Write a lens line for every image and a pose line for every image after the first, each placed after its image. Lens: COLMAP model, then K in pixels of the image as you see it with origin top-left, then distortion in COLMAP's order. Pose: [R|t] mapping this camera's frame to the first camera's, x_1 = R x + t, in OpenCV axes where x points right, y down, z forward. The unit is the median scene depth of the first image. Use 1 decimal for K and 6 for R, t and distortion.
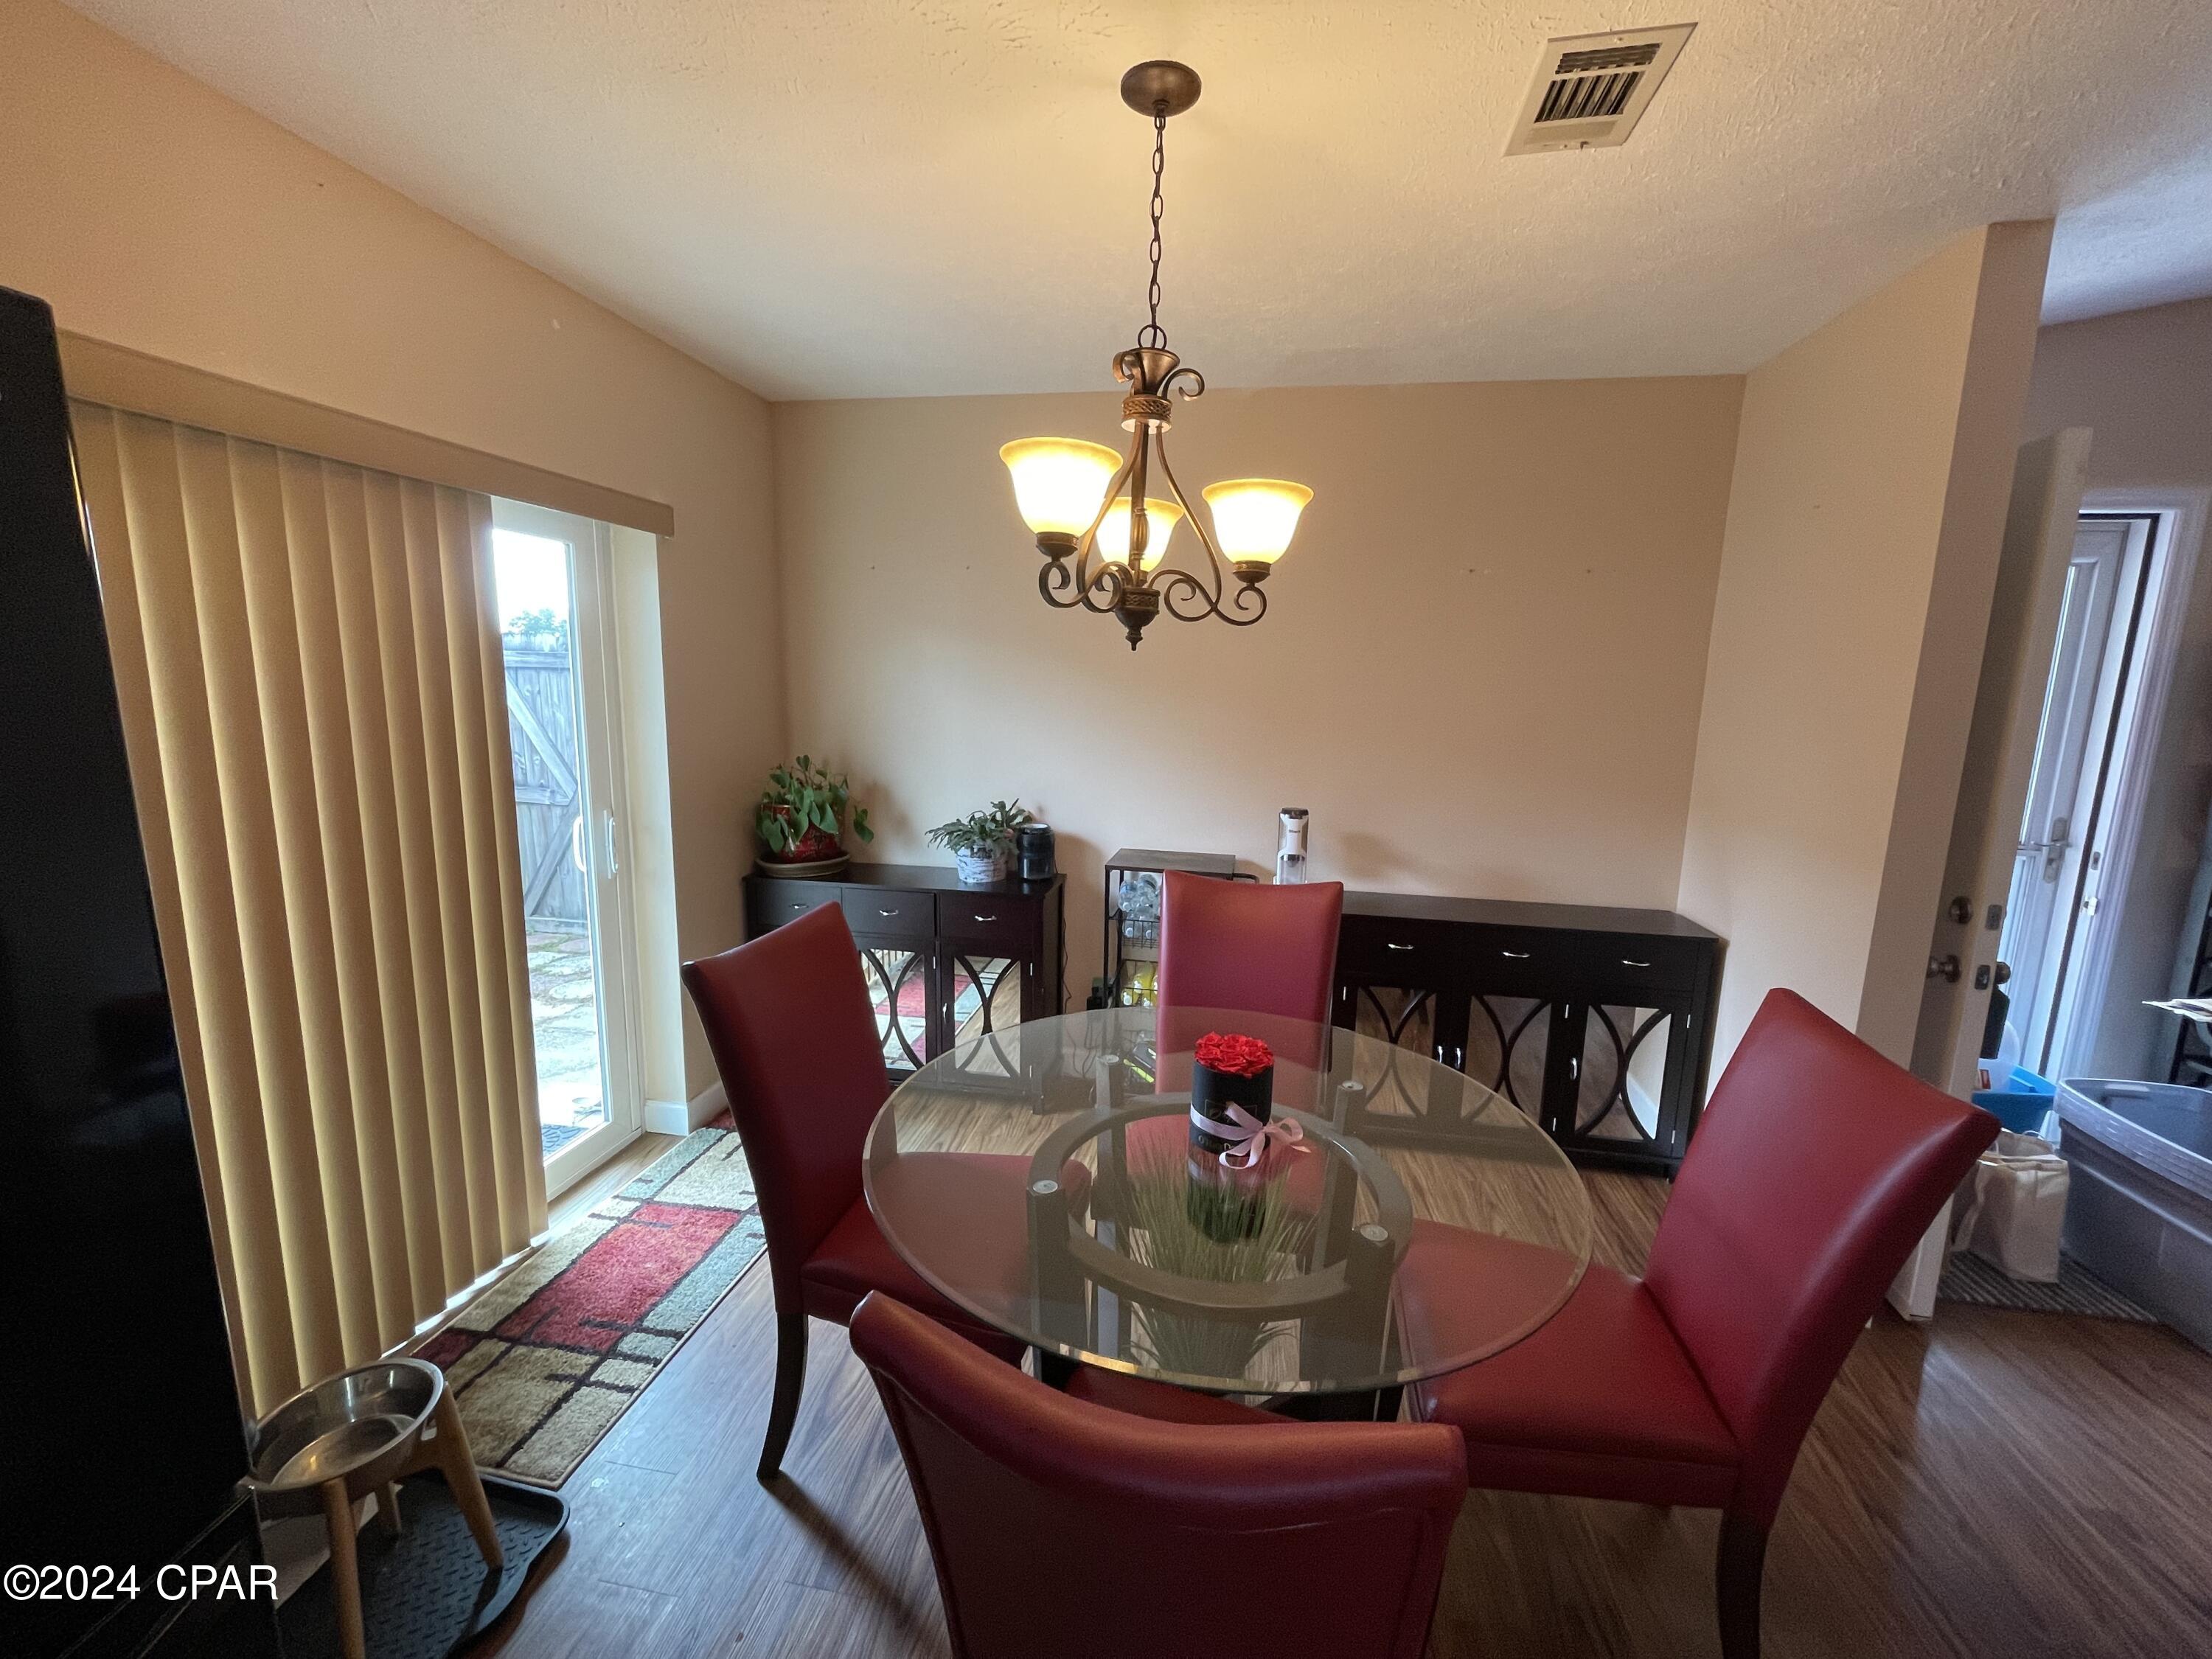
lens RADIAL K [[883.1, 0, 1104.6], [0, 883.1, 831.7], [0, 0, 1]] dist [-0.005022, 0.000302]
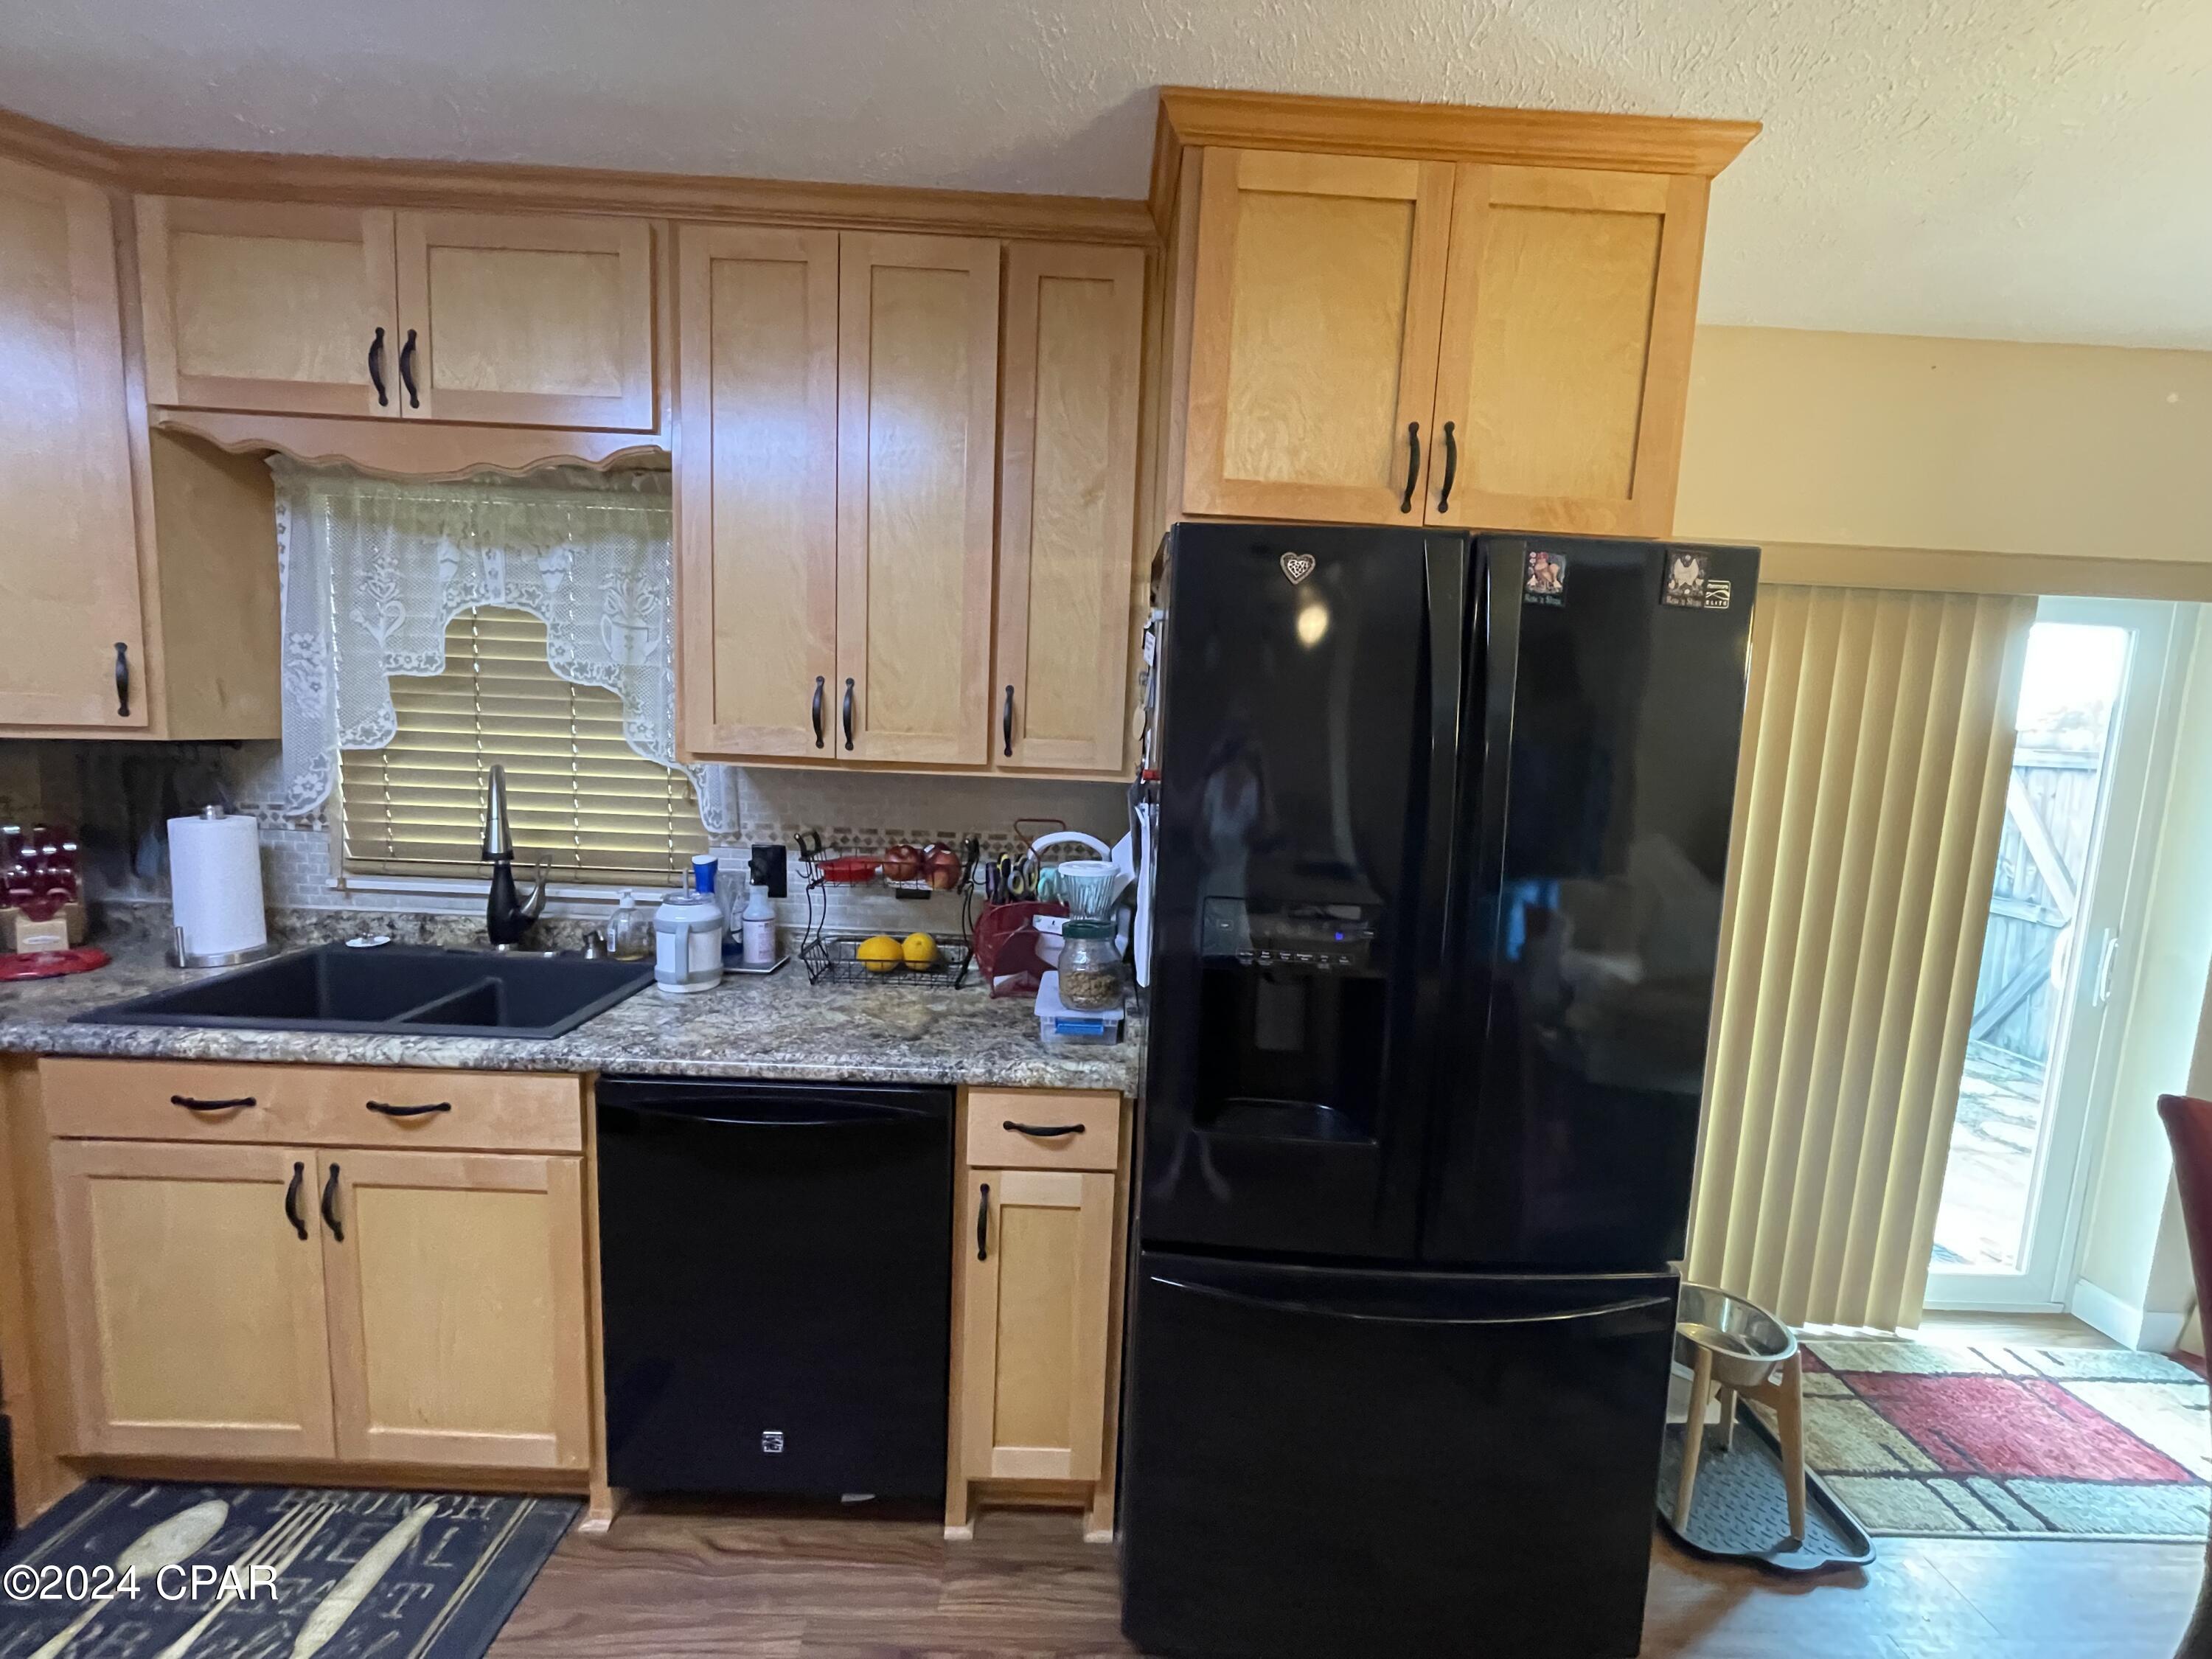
lens RADIAL K [[883.1, 0, 1102.8], [0, 883.1, 838.4], [0, 0, 1]] dist [-0.005022, 0.000302]
pose [[0.176898, 0.095556, -0.979580, 0.109546], [-0.195475, 0.978860, 0.060185, 0.033096], [0.964622, 0.180837, 0.191837, -0.156487]]
